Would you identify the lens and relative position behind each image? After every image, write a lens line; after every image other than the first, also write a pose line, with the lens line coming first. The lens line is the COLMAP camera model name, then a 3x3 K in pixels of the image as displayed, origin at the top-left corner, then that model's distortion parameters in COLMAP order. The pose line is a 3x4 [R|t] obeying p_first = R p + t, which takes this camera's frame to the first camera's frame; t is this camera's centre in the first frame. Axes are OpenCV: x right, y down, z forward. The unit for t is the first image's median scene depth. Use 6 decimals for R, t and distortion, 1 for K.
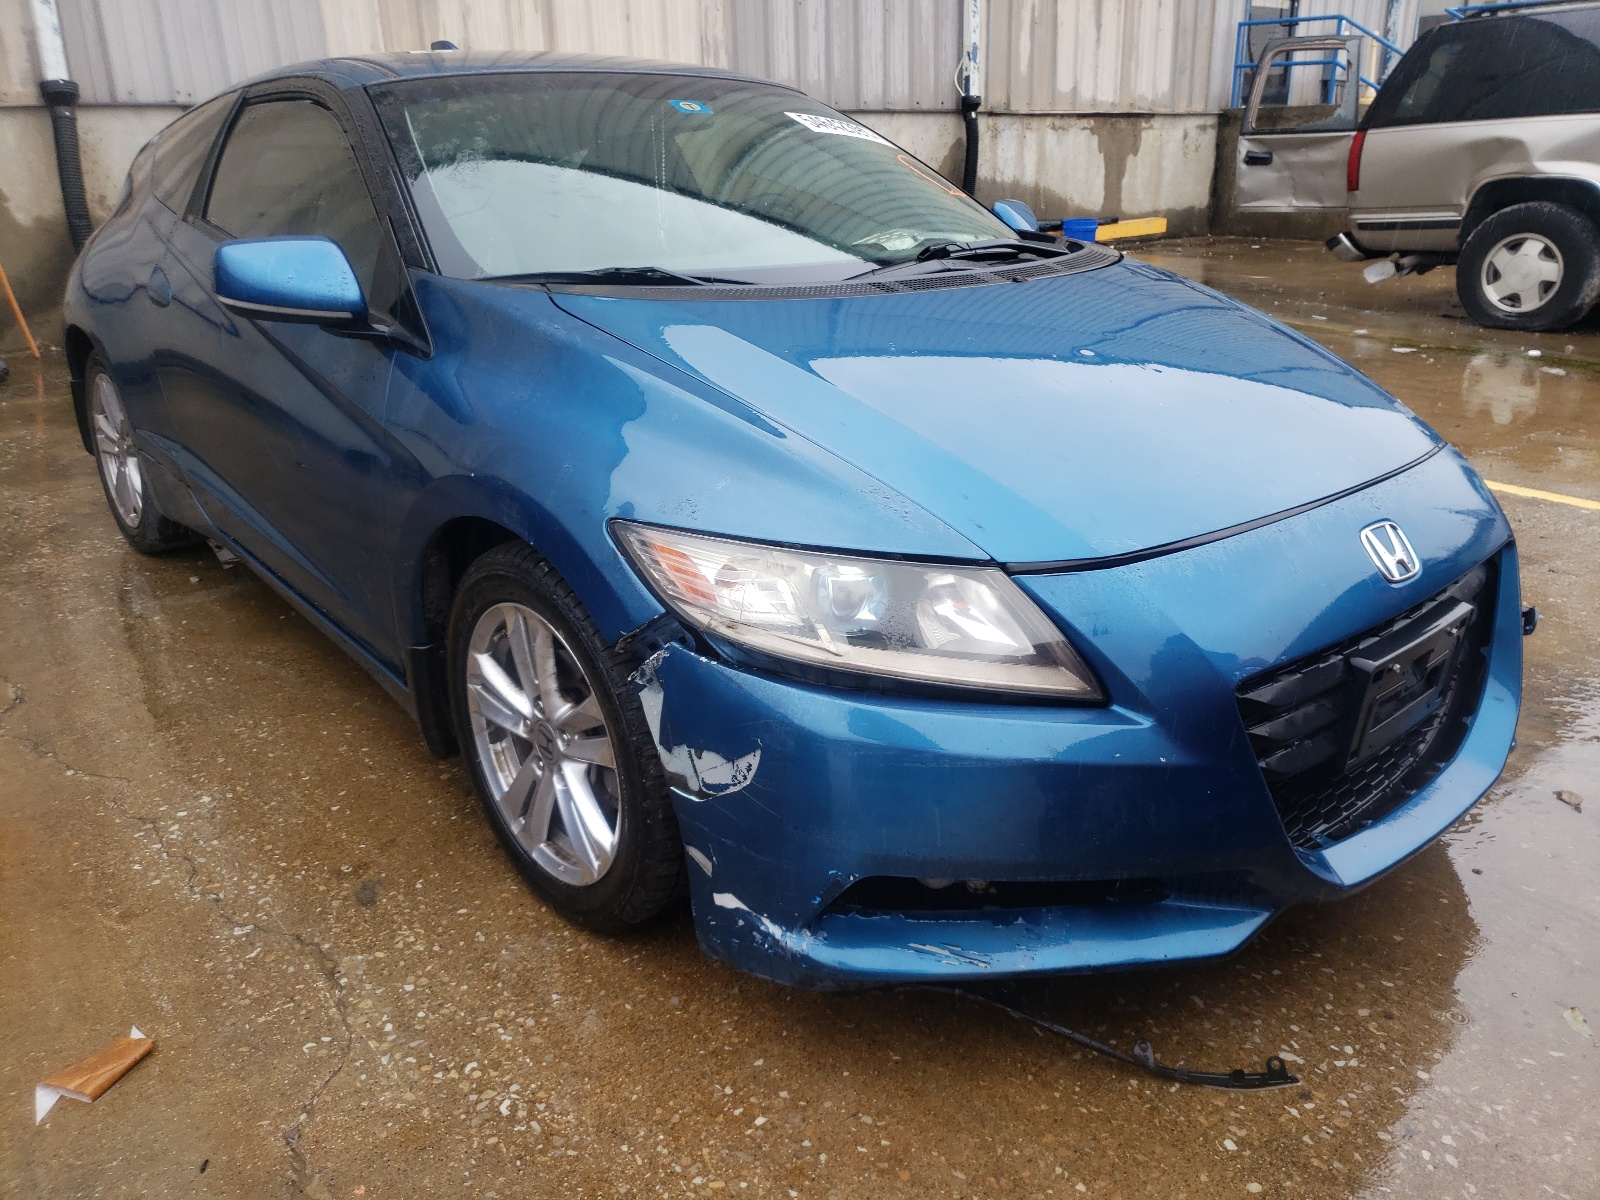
lens RADIAL K [[1249.6, 0, 773.7], [0, 1249.6, 595.9], [0, 0, 1]] dist [-0.004285, 0.056596]
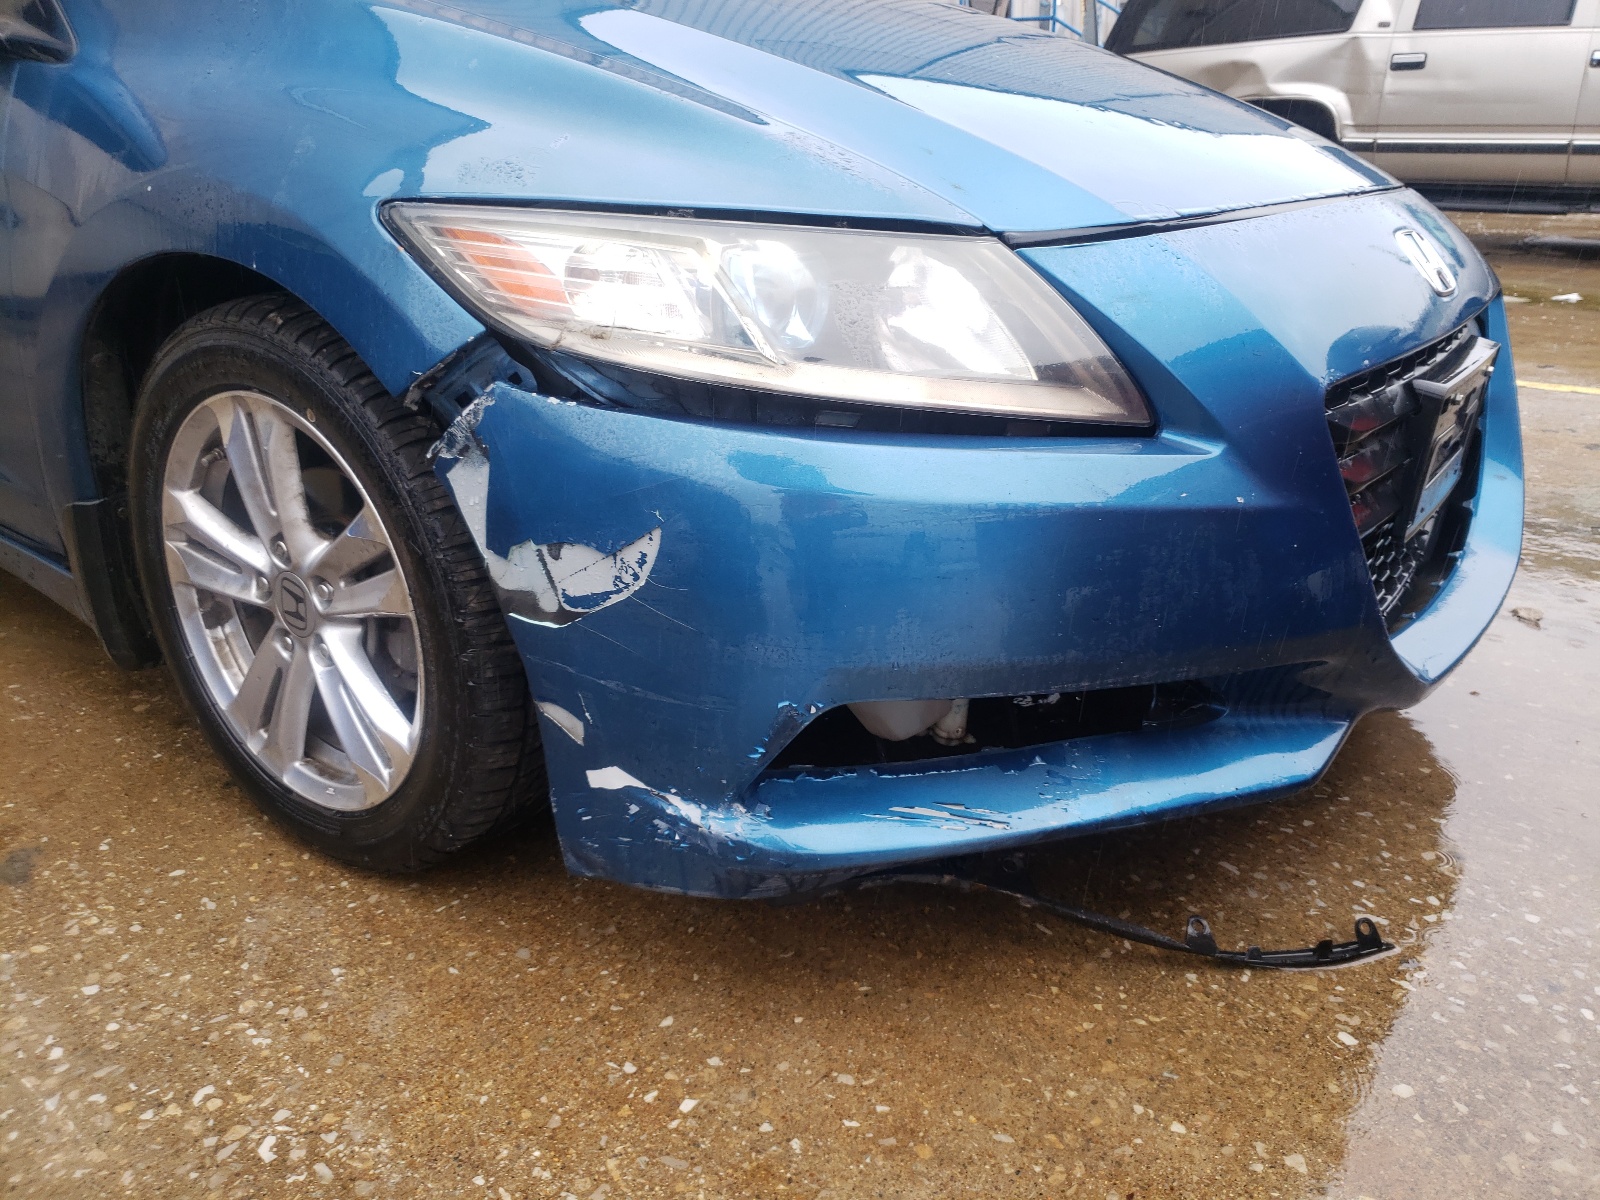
lens RADIAL K [[1249.6, 0, 773.7], [0, 1249.6, 595.9], [0, 0, 1]] dist [-0.004285, 0.056596]
pose [[0.976492, -0.064095, 0.205806, -0.079621], [0.065379, 0.997860, 0.000563, 0.150483], [-0.205401, 0.012905, 0.978593, 0.334491]]
